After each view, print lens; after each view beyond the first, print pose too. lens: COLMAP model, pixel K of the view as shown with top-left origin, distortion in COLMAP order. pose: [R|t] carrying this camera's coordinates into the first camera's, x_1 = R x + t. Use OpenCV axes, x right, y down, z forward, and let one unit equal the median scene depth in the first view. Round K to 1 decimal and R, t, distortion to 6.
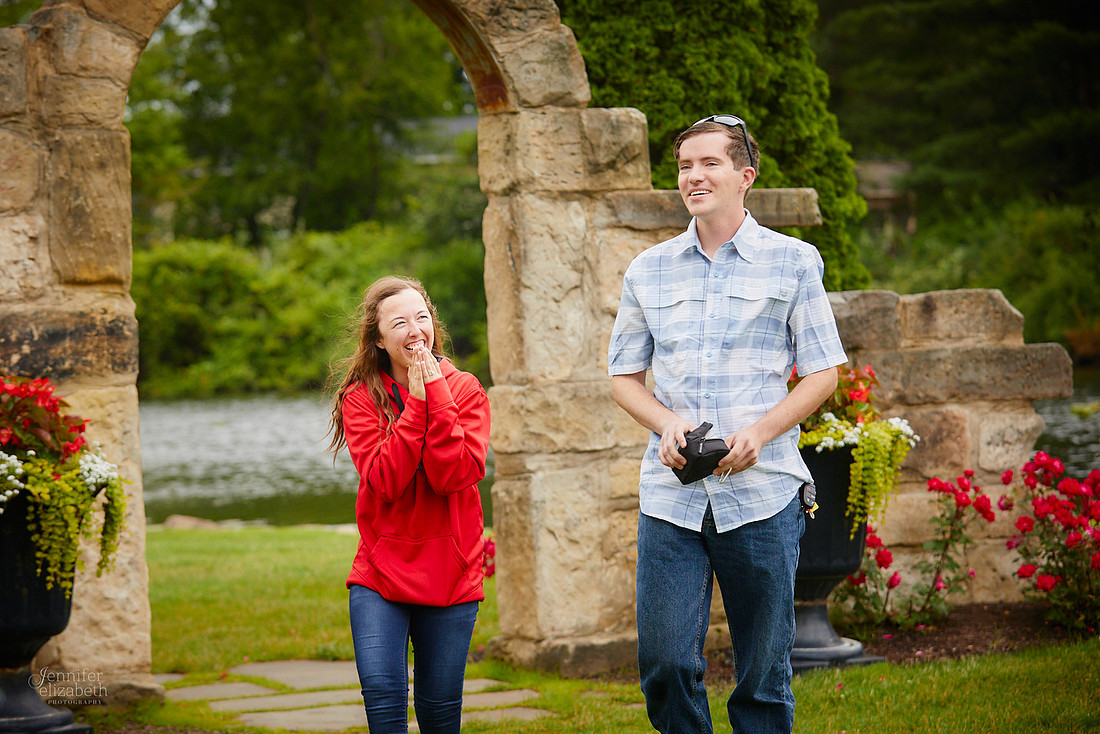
lens RADIAL K [[3600.3, 0, 492.4], [0, 3600.3, 362.5], [0, 0, 1]] dist [-0.010729, 0.000000]
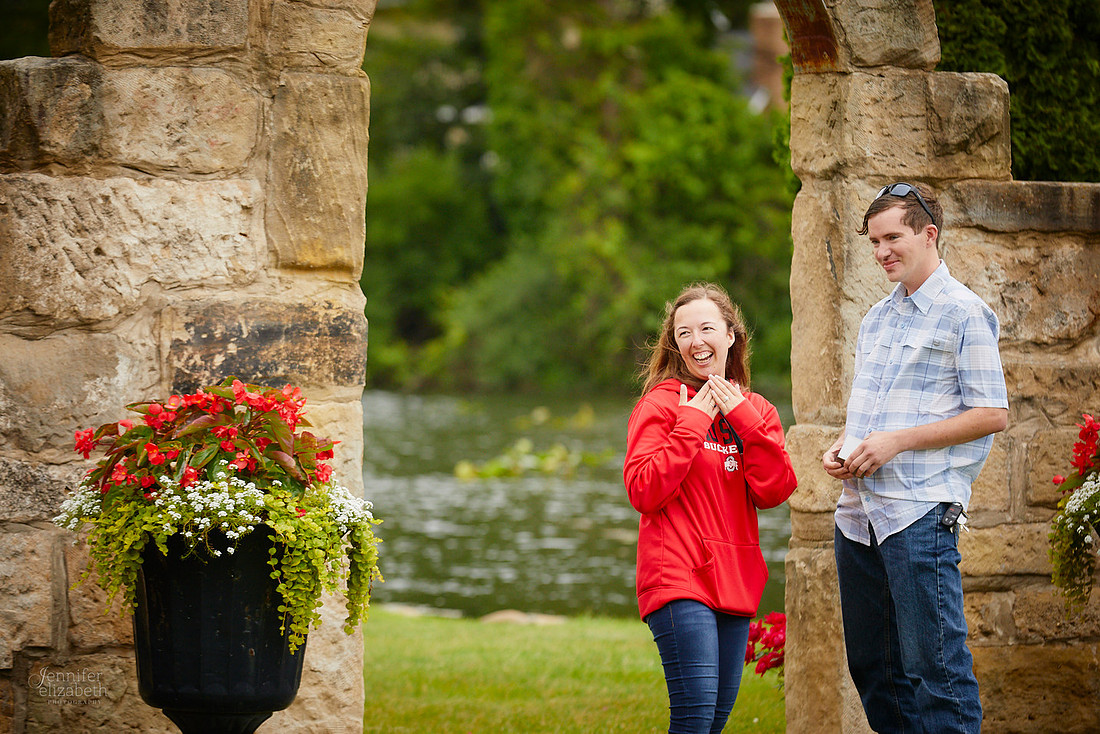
lens RADIAL K [[6337.3, 0, 544.7], [0, 6337.3, 356.0], [0, 0, 1]] dist [-0.049048, 0.000000]
pose [[0.998394, 0.051561, 0.023470, -0.086792], [-0.051568, 0.998669, -0.000317, -0.004861], [-0.023455, -0.000894, 0.999724, -0.359125]]
